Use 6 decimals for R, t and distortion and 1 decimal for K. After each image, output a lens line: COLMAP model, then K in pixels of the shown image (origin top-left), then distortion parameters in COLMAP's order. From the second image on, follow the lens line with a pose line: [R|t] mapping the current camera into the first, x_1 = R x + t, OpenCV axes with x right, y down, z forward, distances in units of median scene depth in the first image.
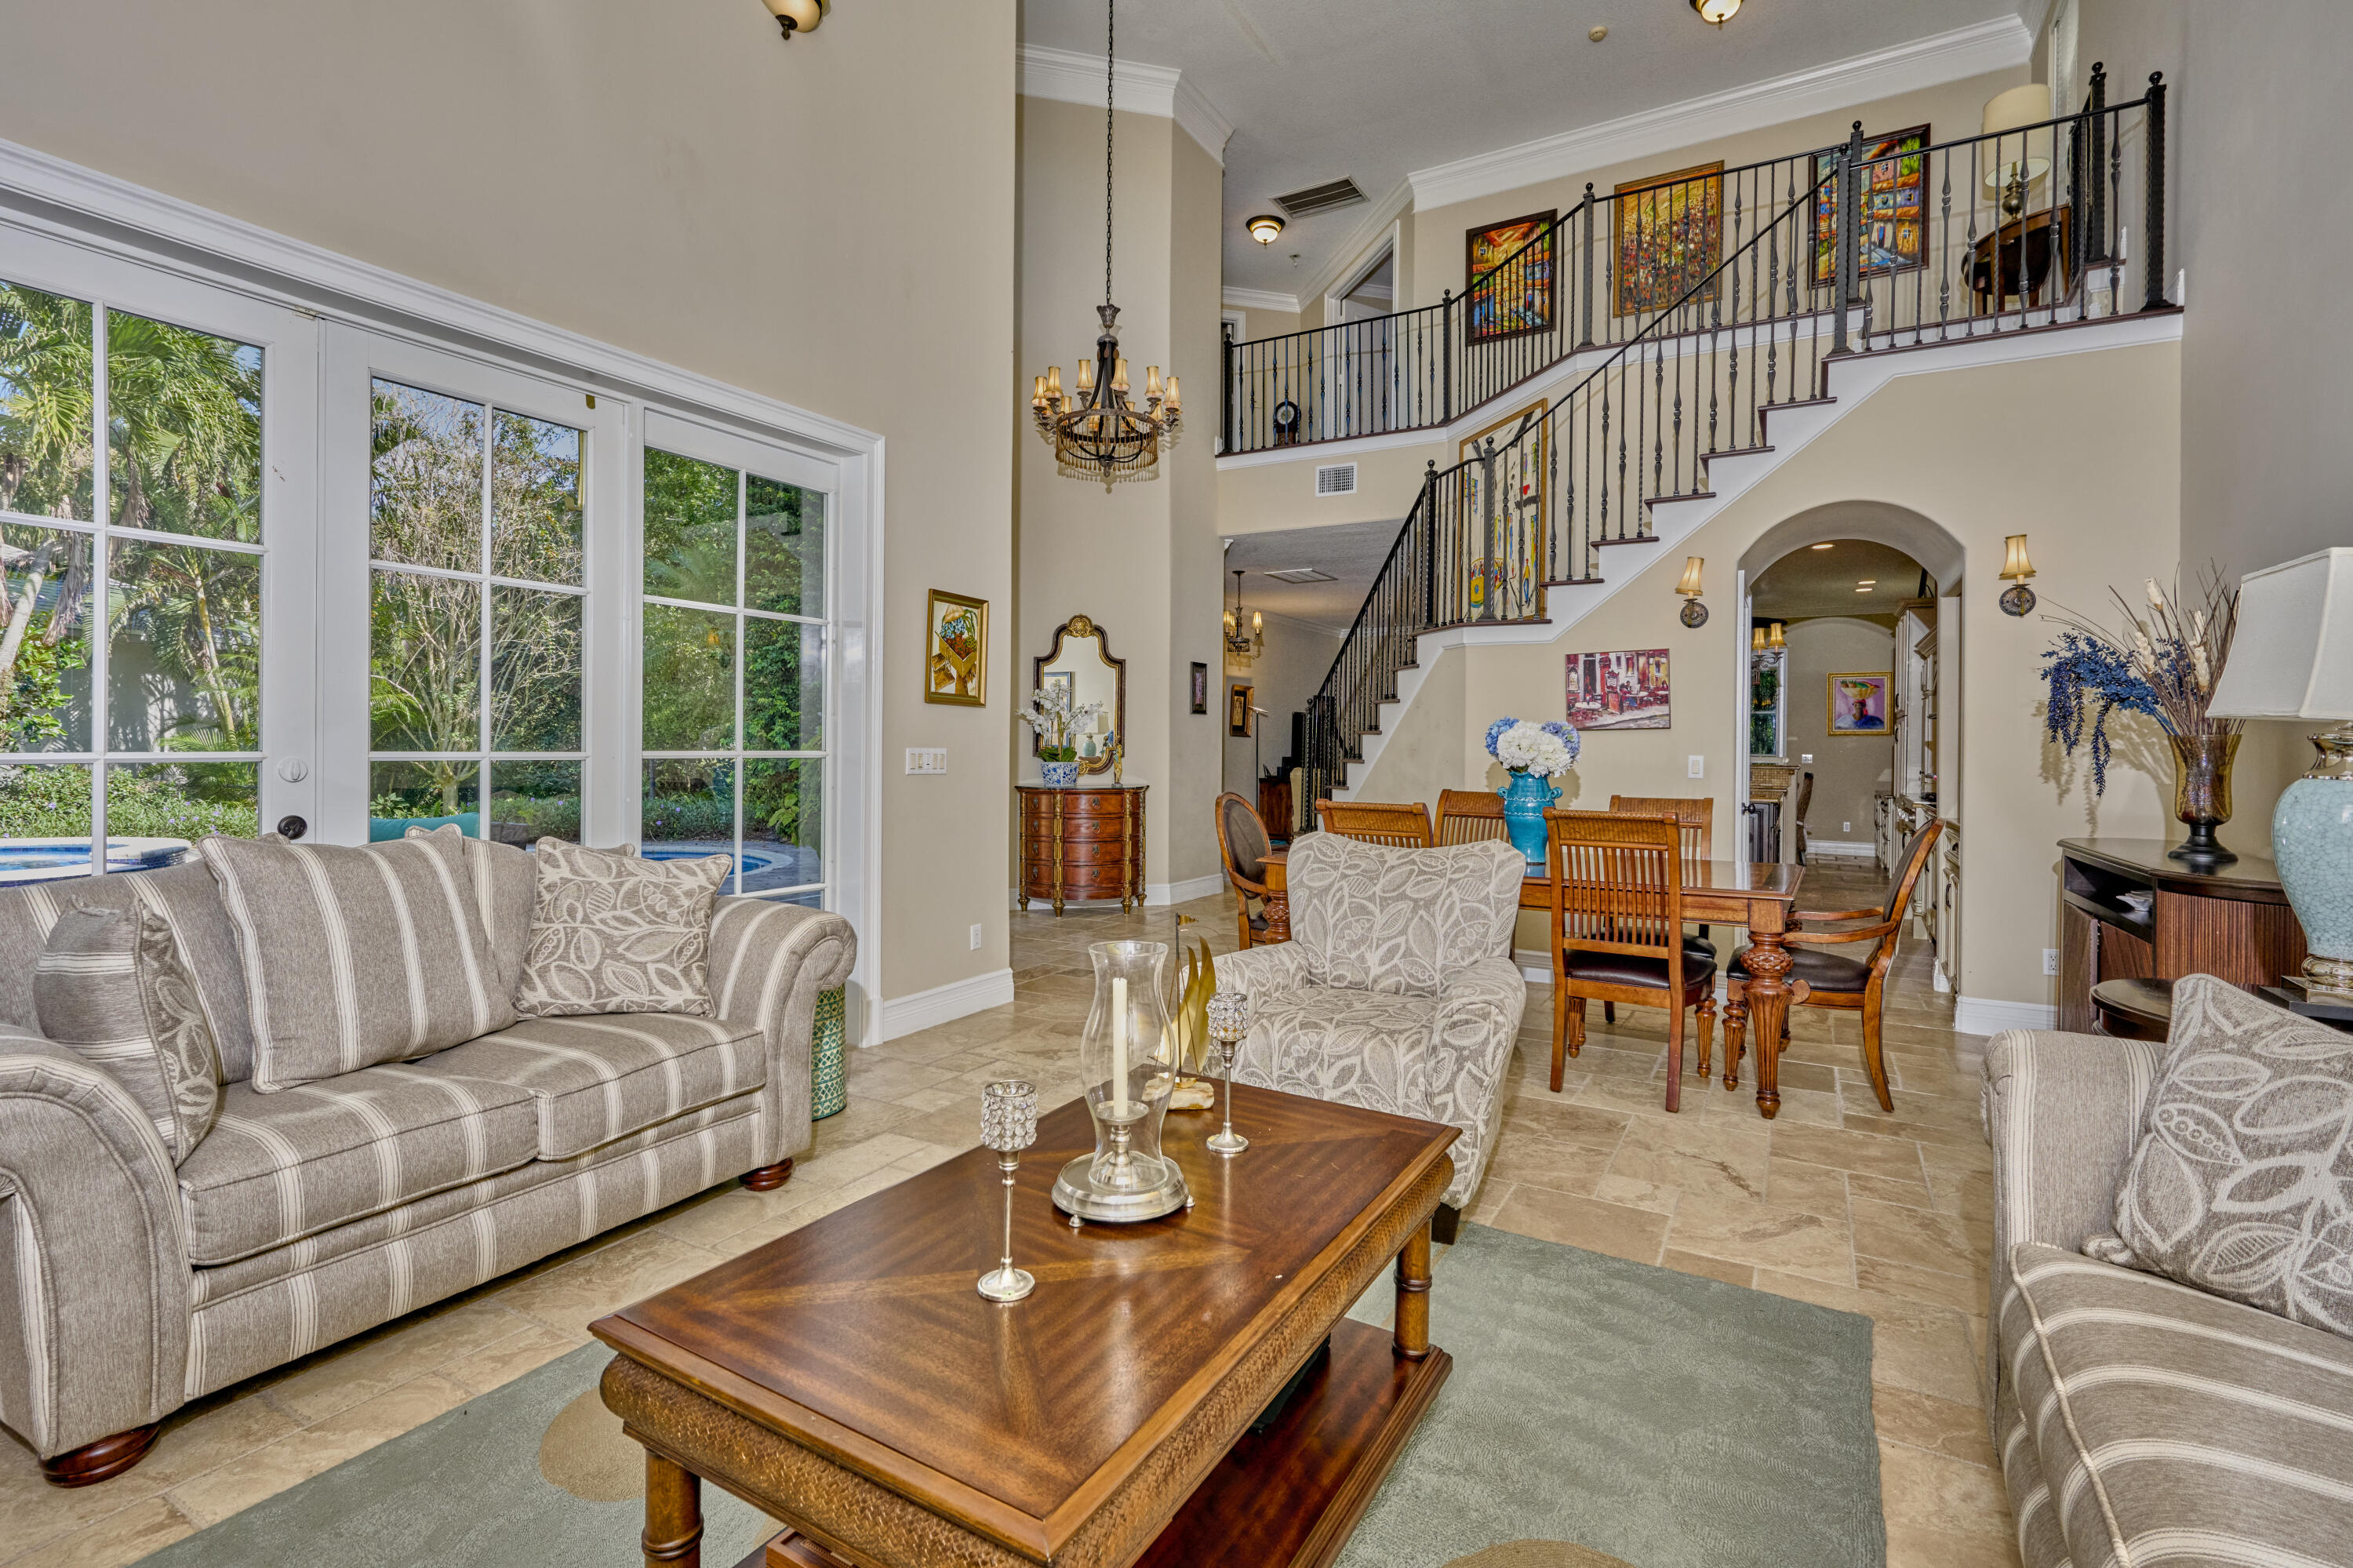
lens RADIAL K [[1086.2, 0, 1176.9], [0, 1086.2, 744.7], [0, 0, 1]] dist [0.000977, 0.000093]
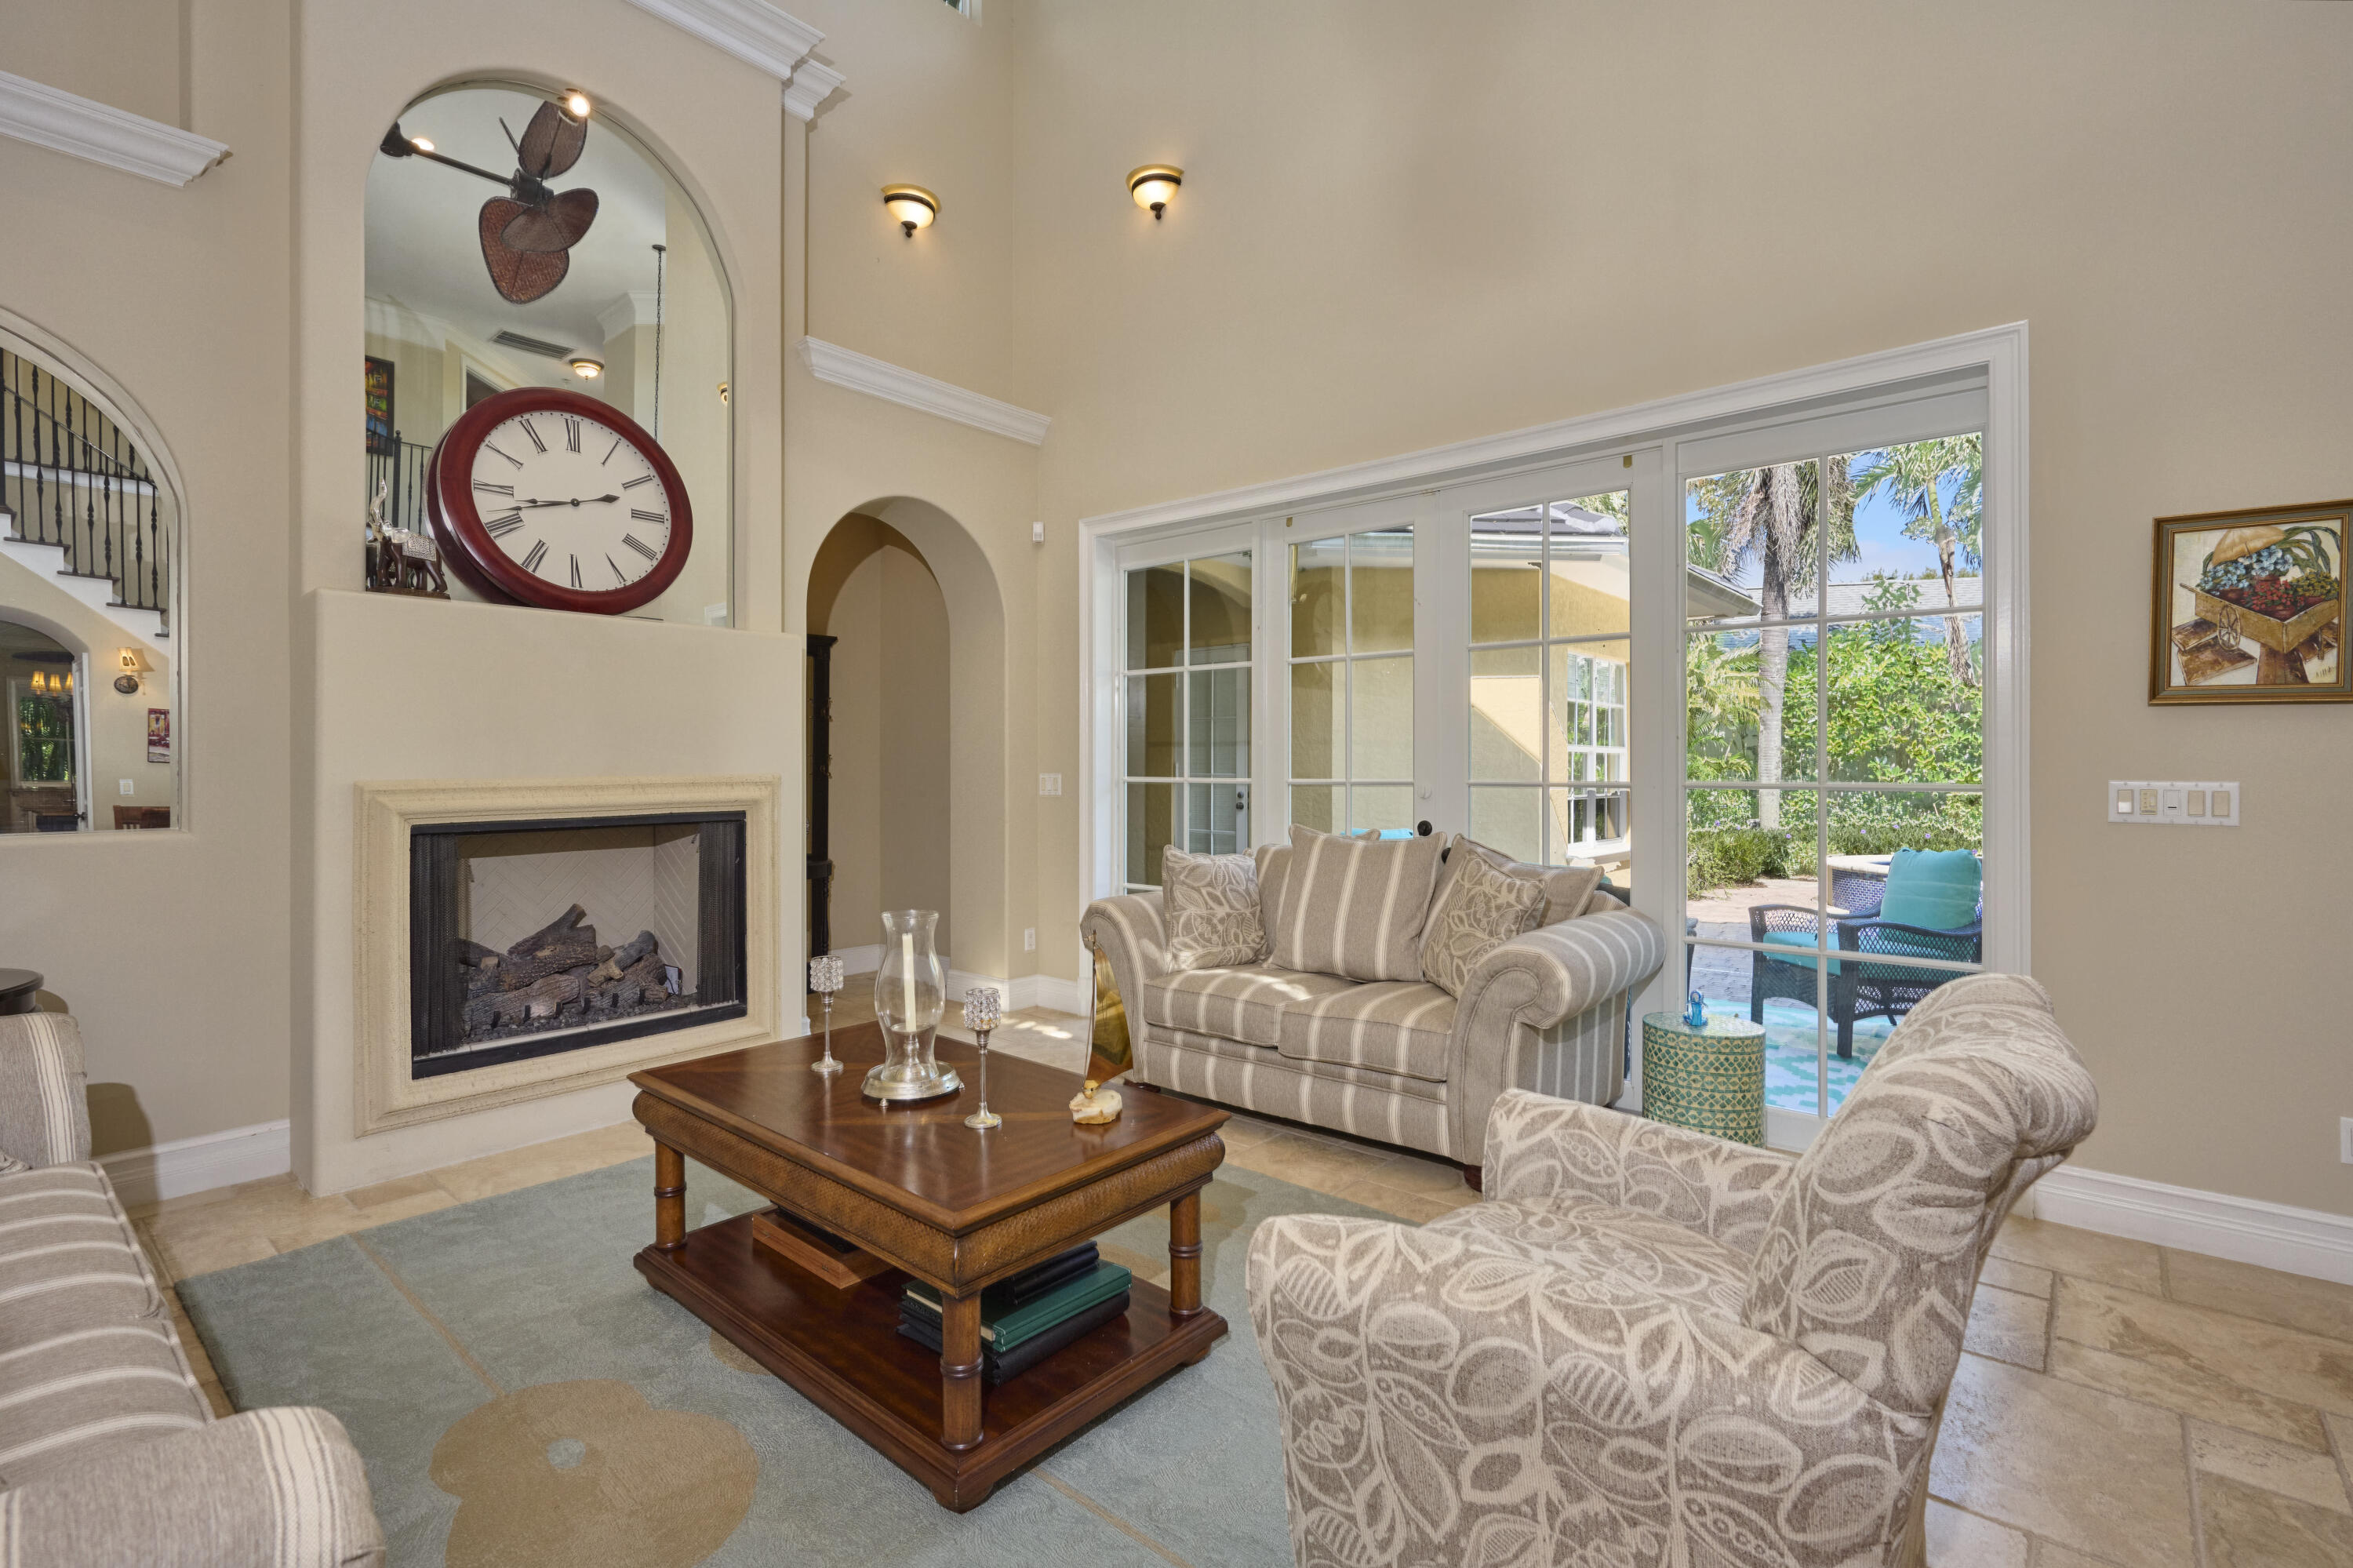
lens RADIAL K [[1073.2, 0, 1176.5], [0, 1073.2, 784.0], [0, 0, 1]] dist [0.000990, 0.000186]
pose [[-0.177985, 0.001915, -0.984031, 0.744344], [-0.004379, 0.999987, 0.002738, 0.008702], [0.984023, 0.004796, -0.177975, 0.926040]]
